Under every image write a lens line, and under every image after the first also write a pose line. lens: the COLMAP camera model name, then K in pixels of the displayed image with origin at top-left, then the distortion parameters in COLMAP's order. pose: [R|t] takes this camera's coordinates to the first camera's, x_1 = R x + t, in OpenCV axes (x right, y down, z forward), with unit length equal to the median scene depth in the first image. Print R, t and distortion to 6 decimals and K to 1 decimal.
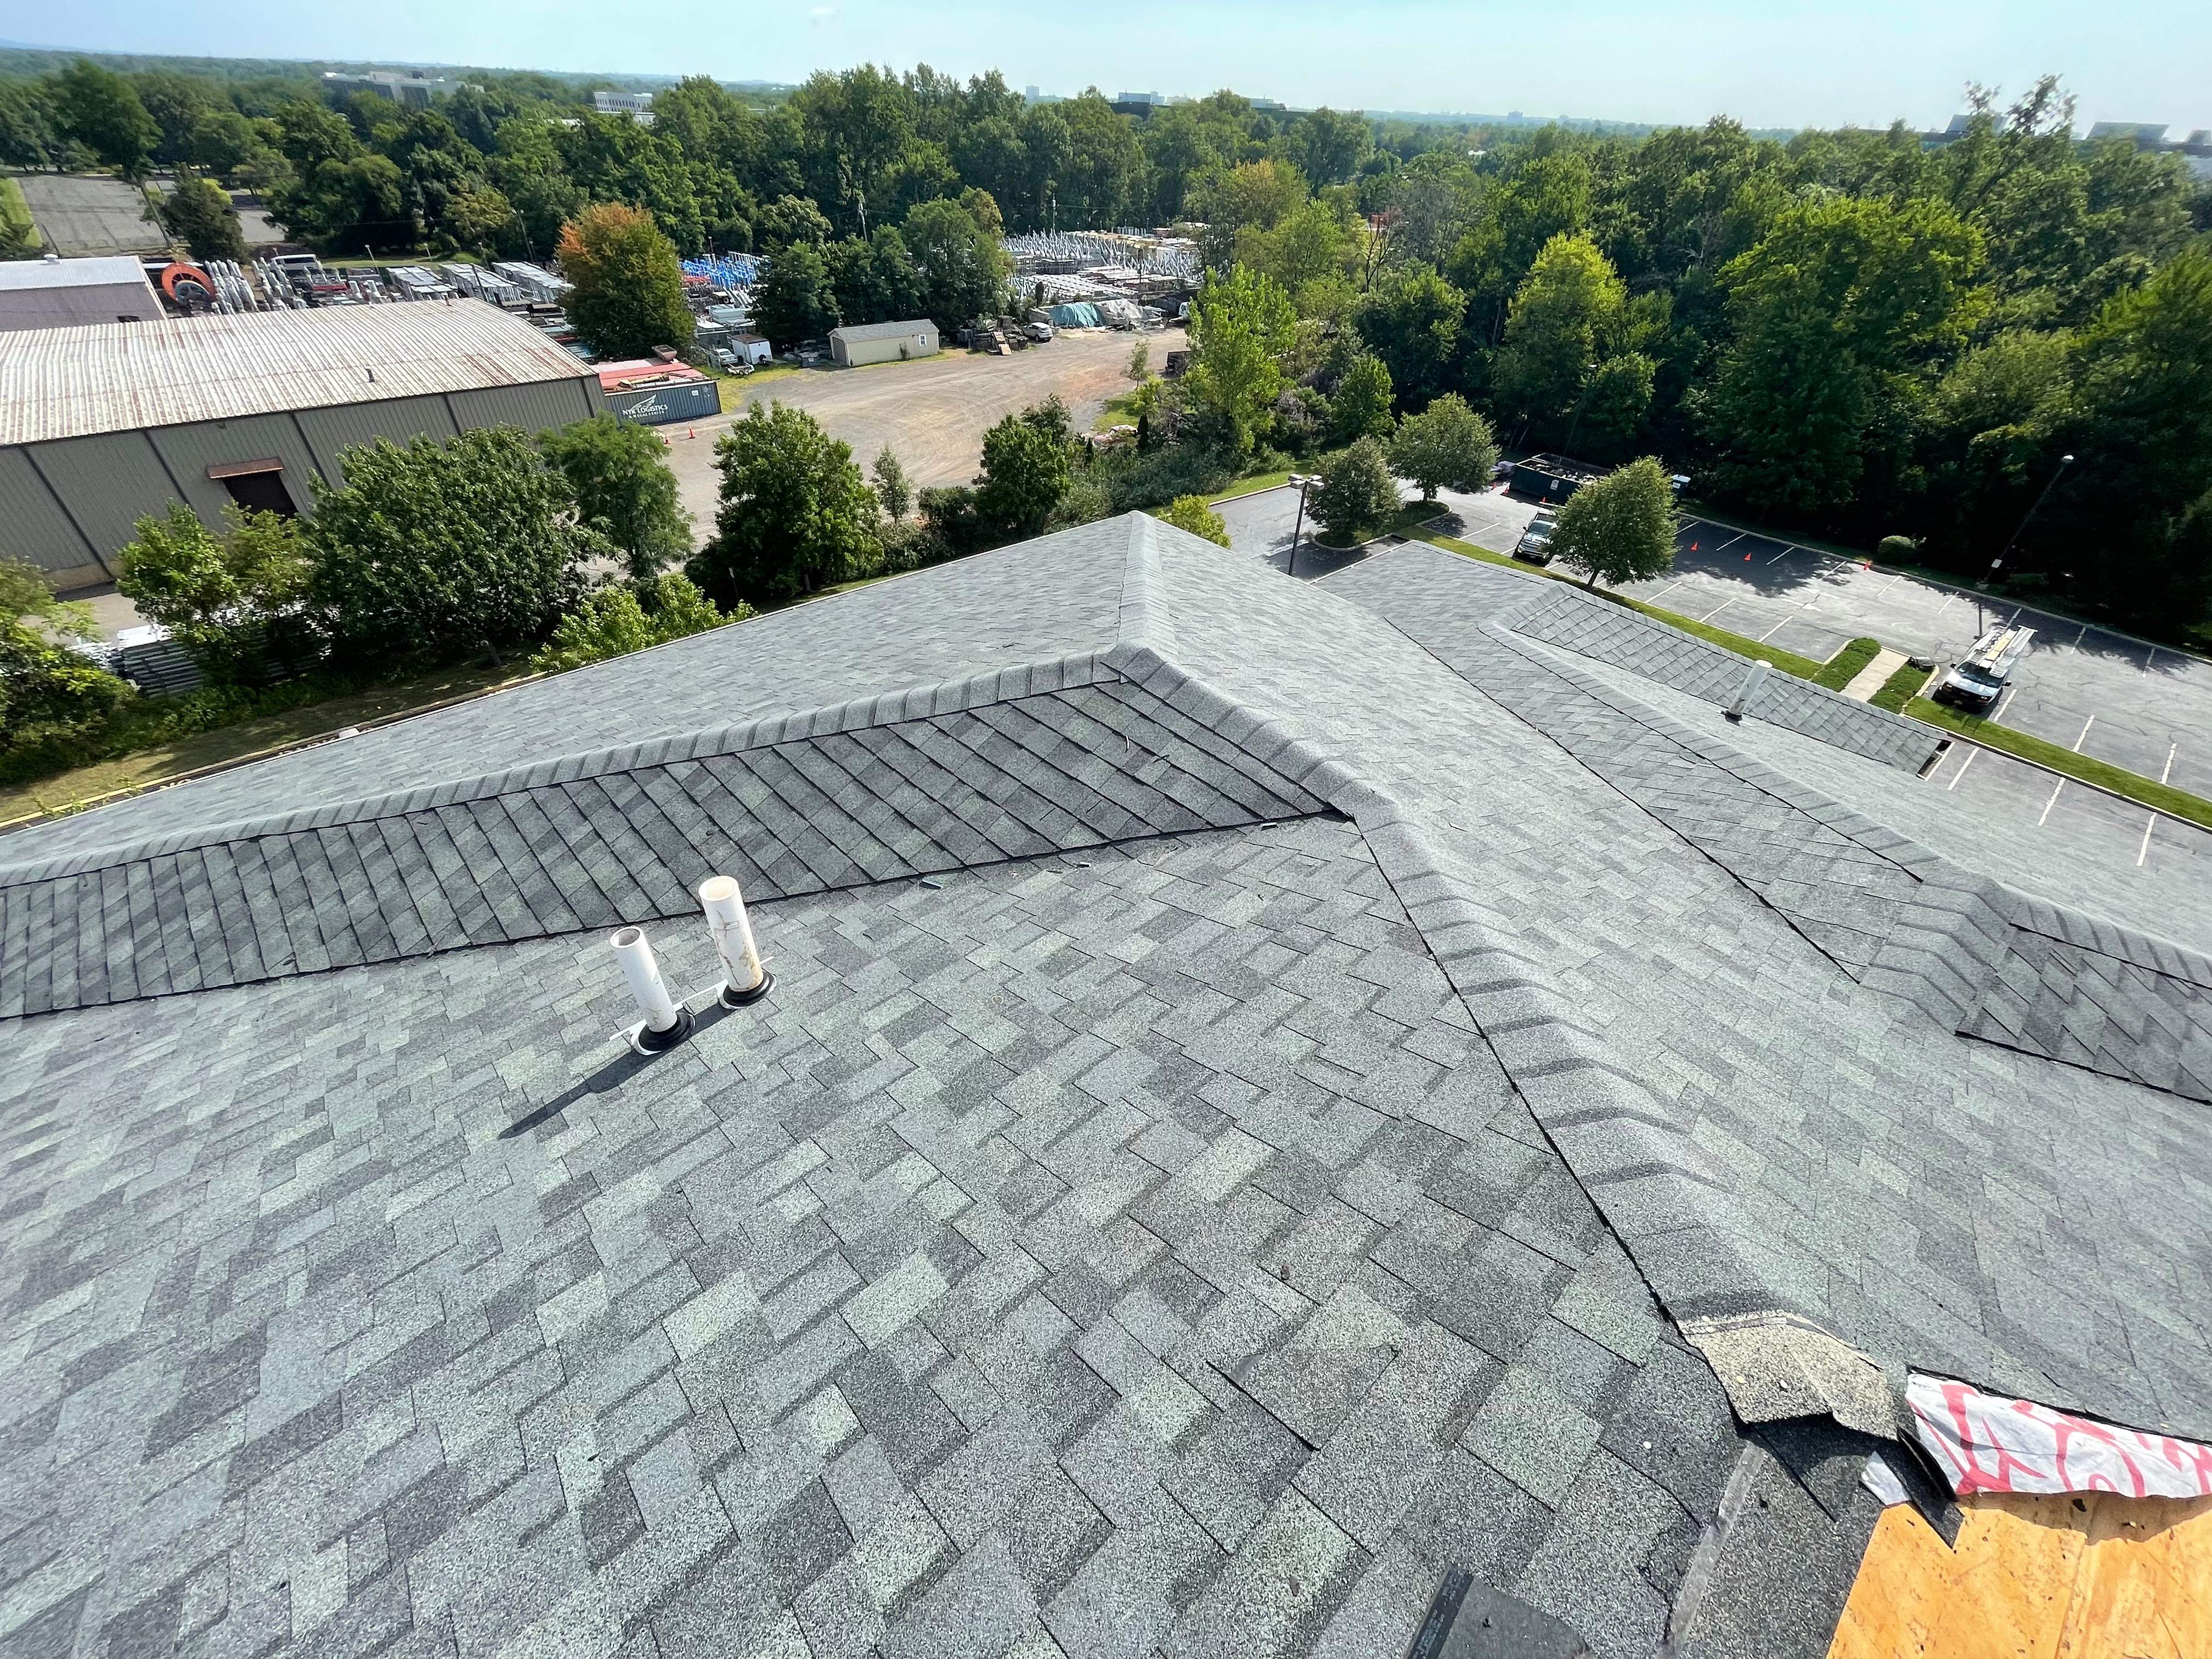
lens RADIAL K [[884.6, 0, 1098.3], [0, 884.6, 839.2], [0, 0, 1]] dist [-0.006030, 0.002933]
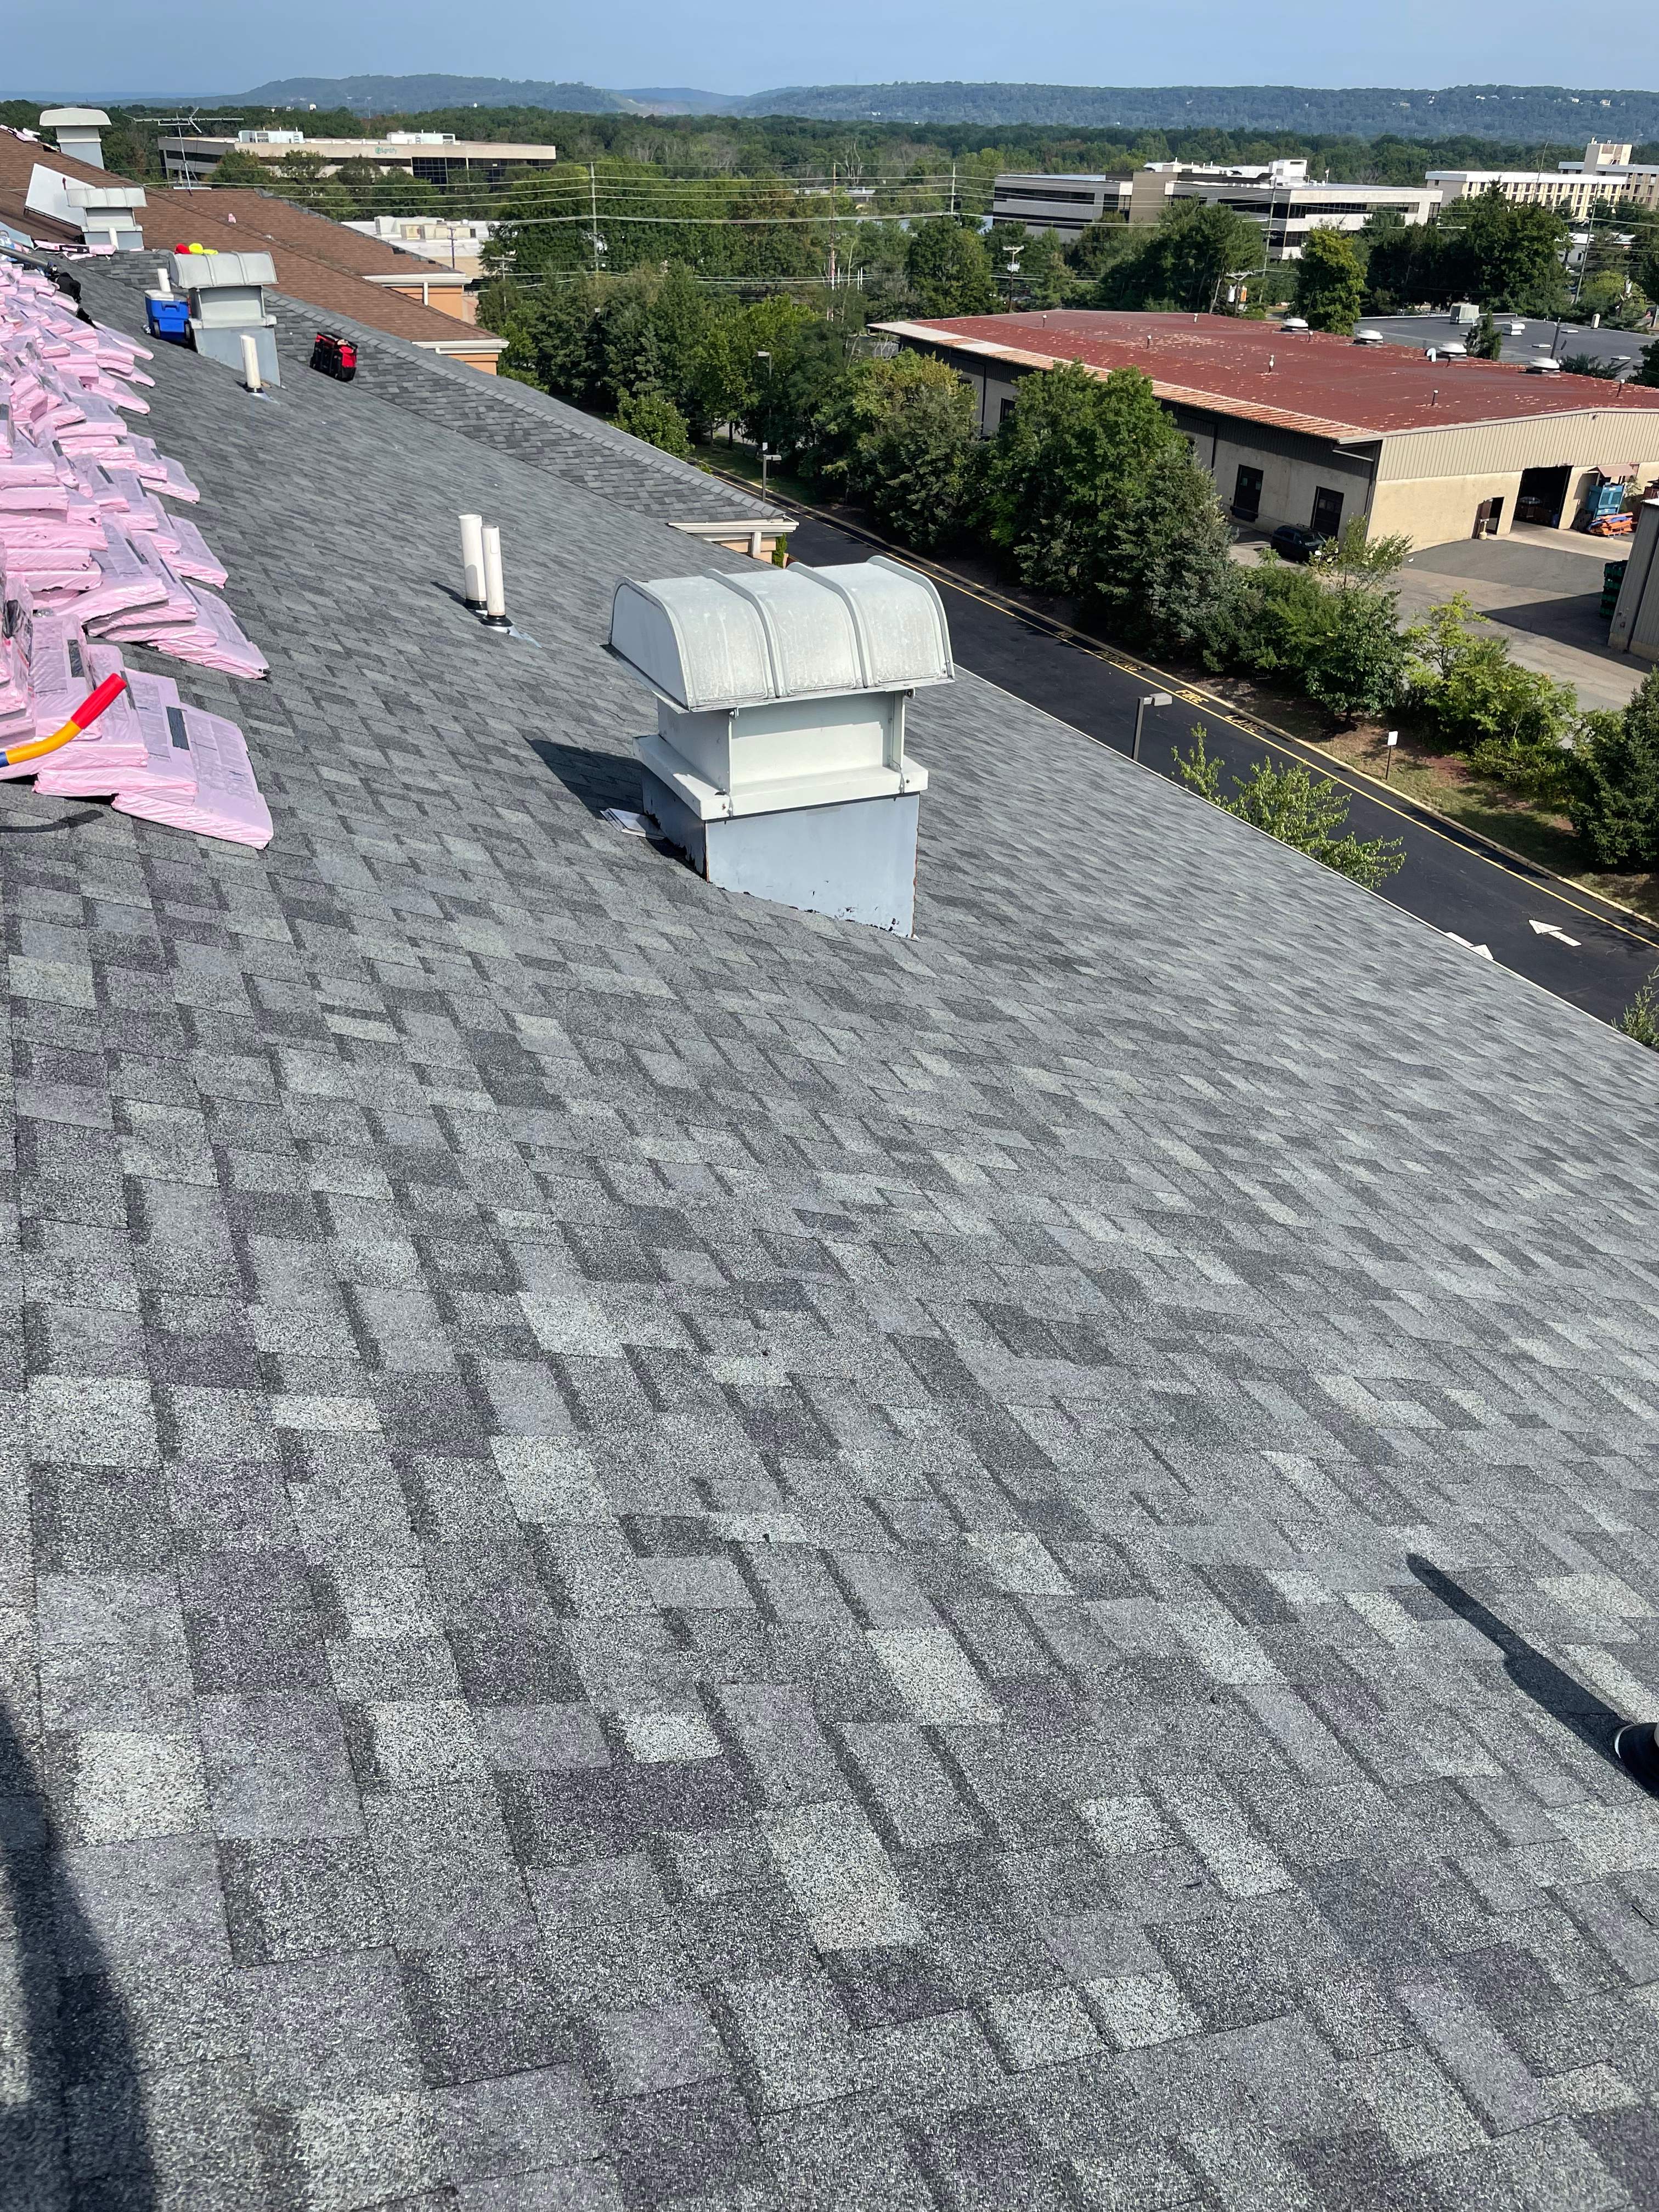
lens RADIAL K [[1712.0, 0, 832.6], [0, 1712.0, 1103.4], [0, 0, 1]] dist [0.078806, -0.111818]
pose [[-0.303670, 0.431057, -0.849691, 0.495328], [-0.636707, 0.571624, 0.517543, -0.312229], [0.708794, 0.698166, 0.100871, 0.596131]]
